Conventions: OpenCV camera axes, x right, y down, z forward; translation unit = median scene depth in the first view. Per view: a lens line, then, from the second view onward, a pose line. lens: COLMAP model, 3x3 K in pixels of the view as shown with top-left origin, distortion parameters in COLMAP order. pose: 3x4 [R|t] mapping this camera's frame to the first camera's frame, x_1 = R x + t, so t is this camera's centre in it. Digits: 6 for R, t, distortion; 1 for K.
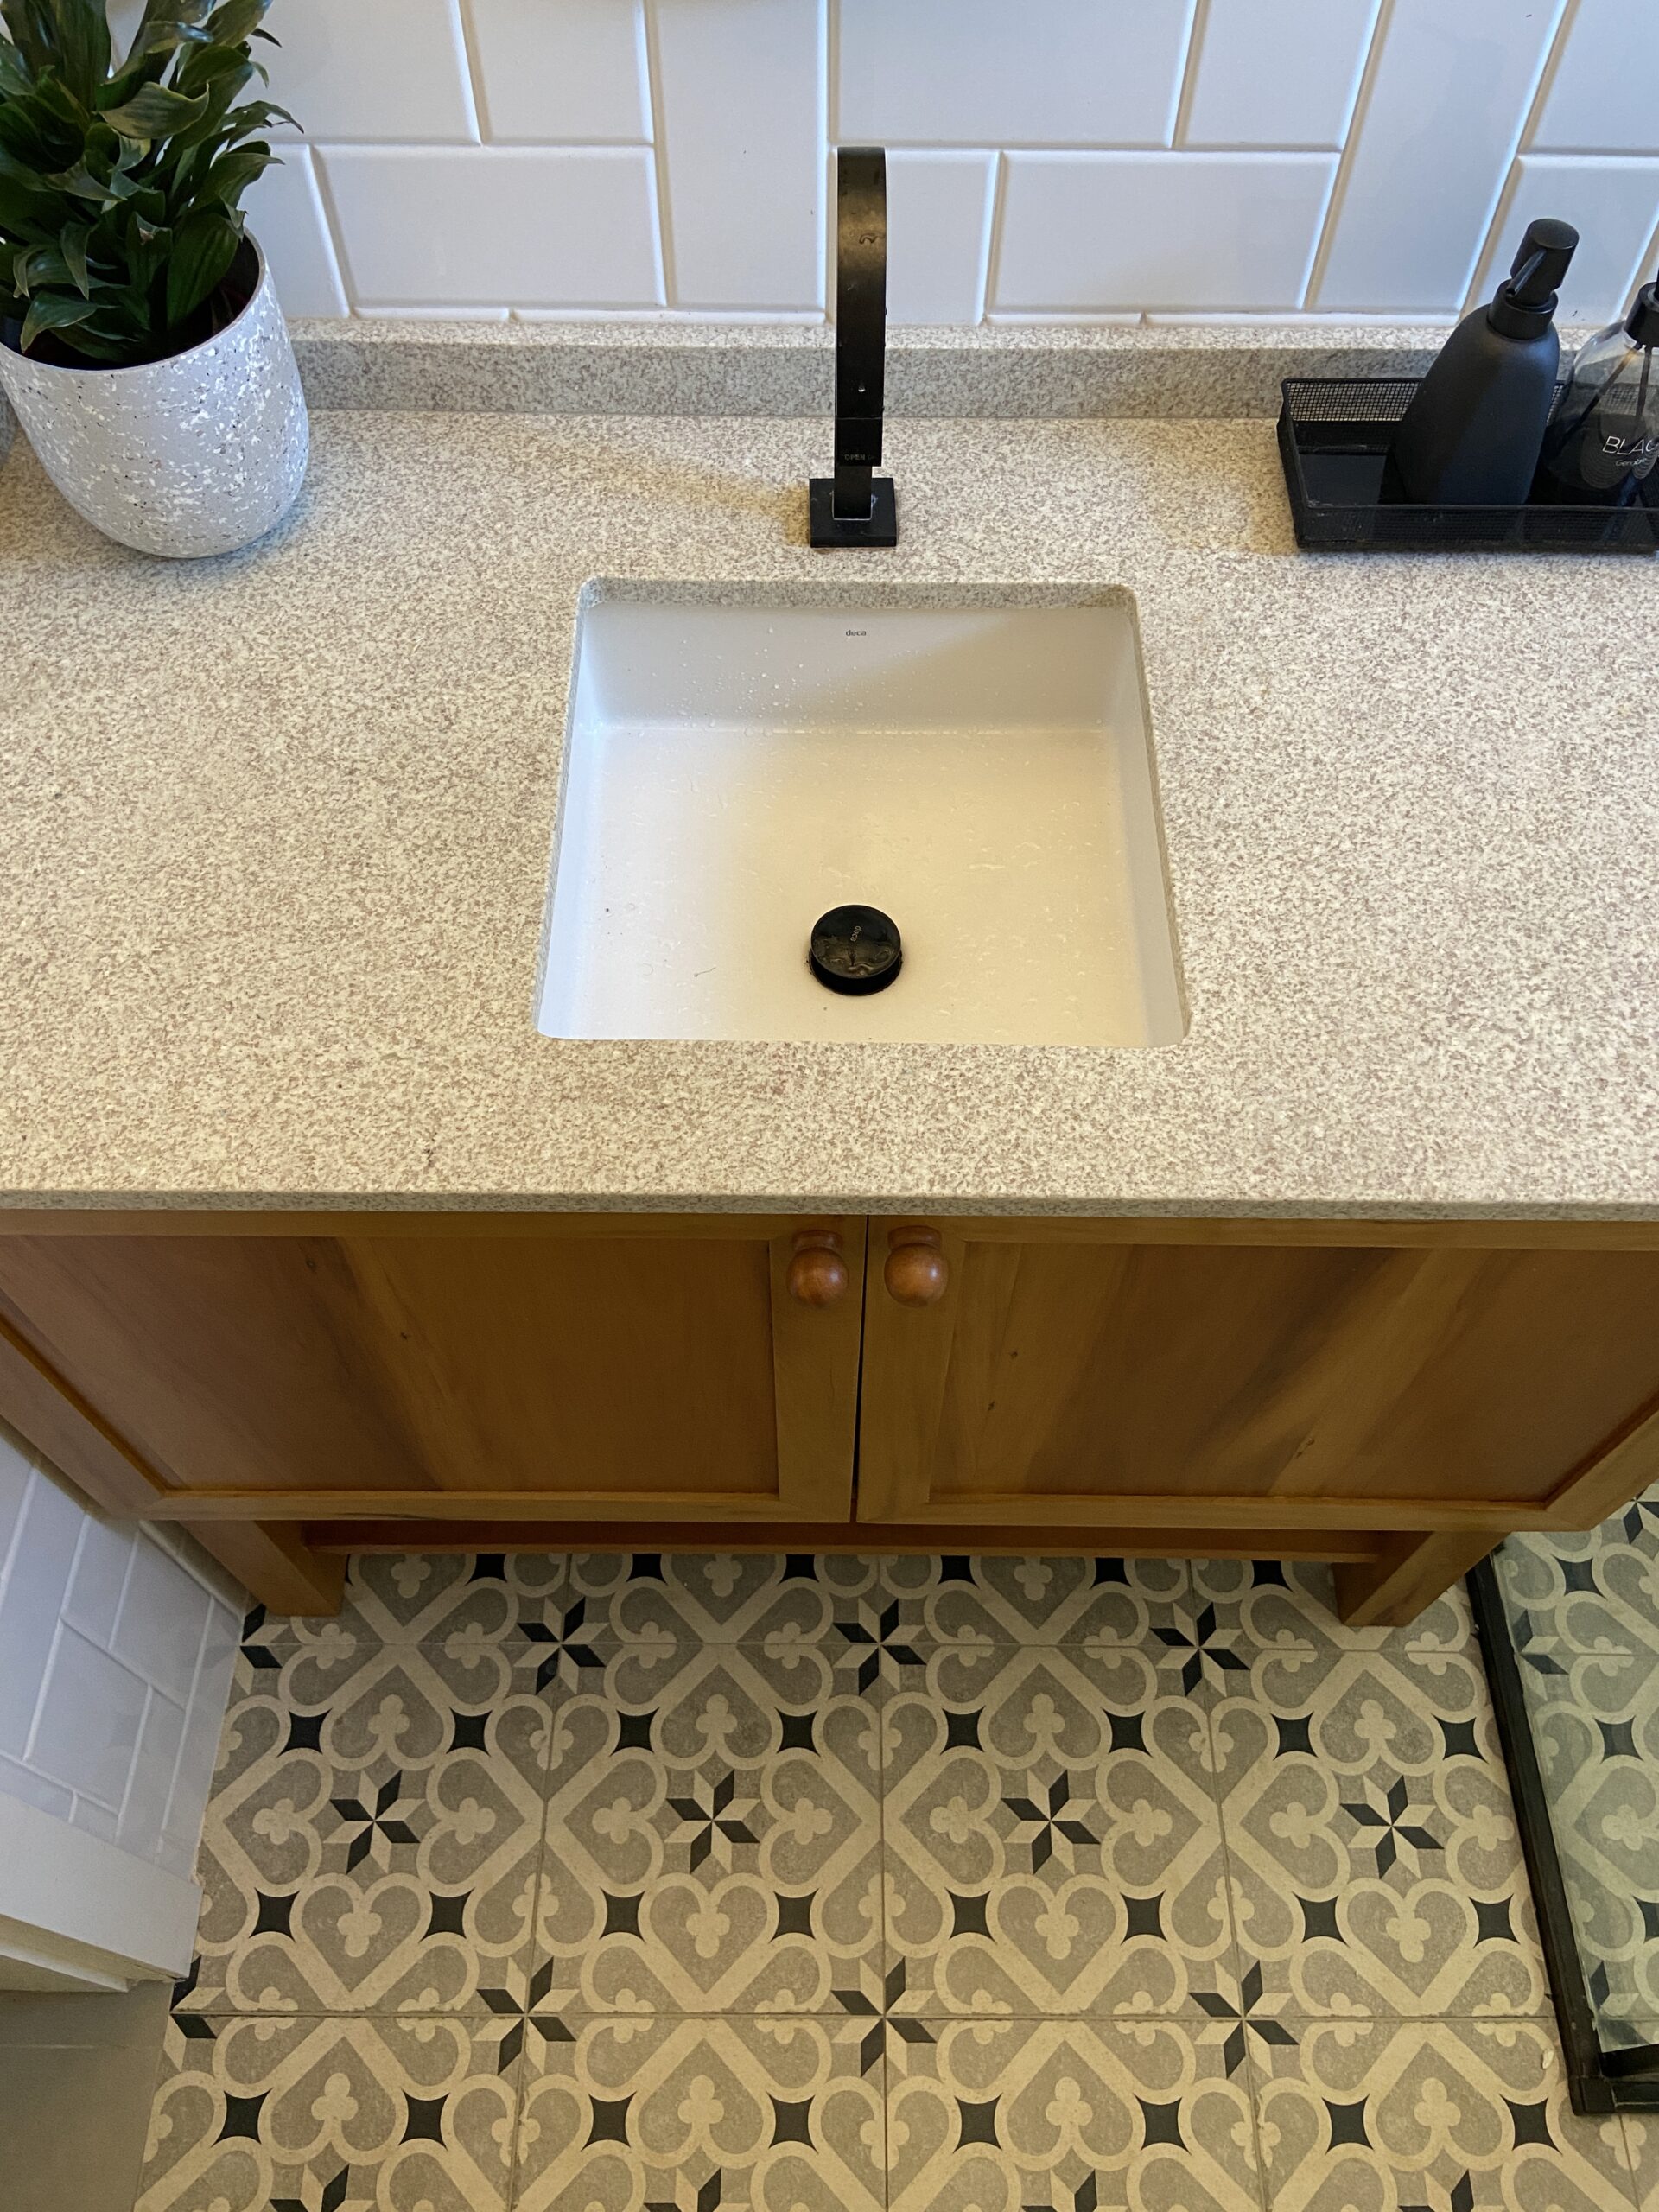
lens RADIAL K [[1655.0, 0, 825.0], [0, 1655.0, 1099.8], [0, 0, 1]] dist [0.109652, -0.126660]
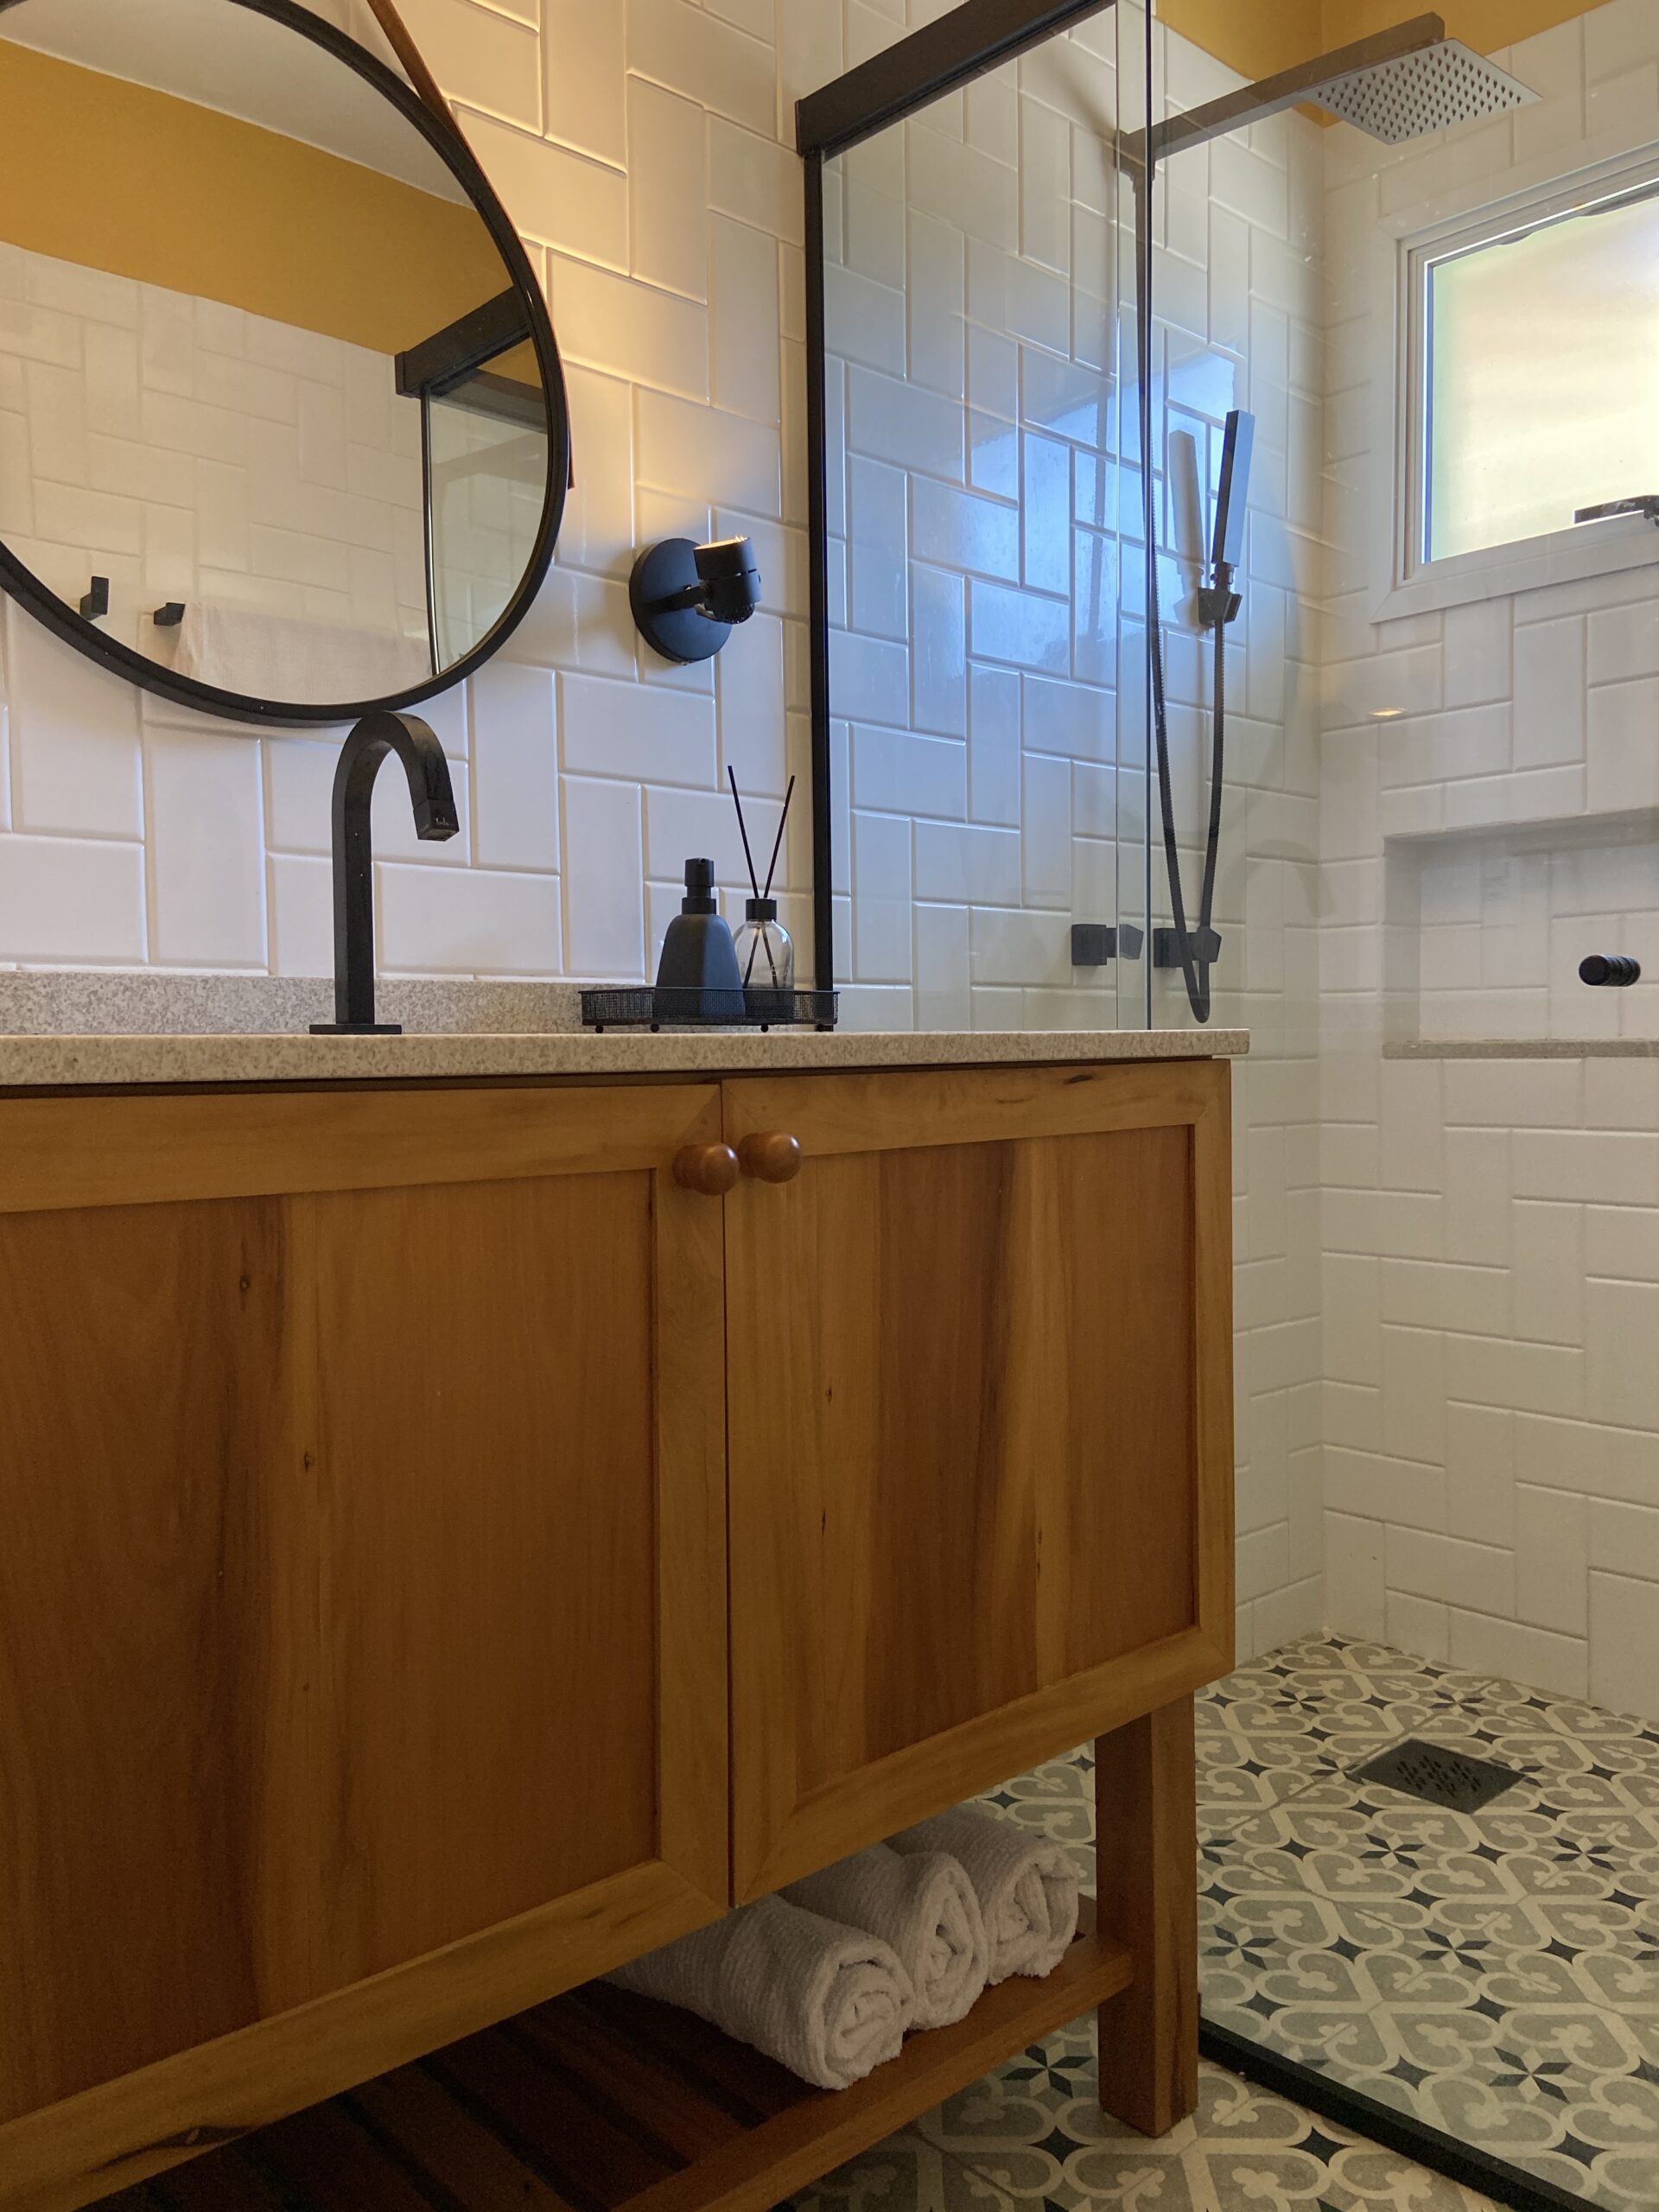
lens RADIAL K [[1655.0, 0, 828.4], [0, 1655.0, 1098.5], [0, 0, 1]] dist [0.109652, -0.126660]
pose [[0.737911, -0.041159, 0.673642, -0.575914], [0.579756, 0.549635, -0.601485, 0.662500], [-0.345501, 0.834390, 0.429444, 0.341415]]
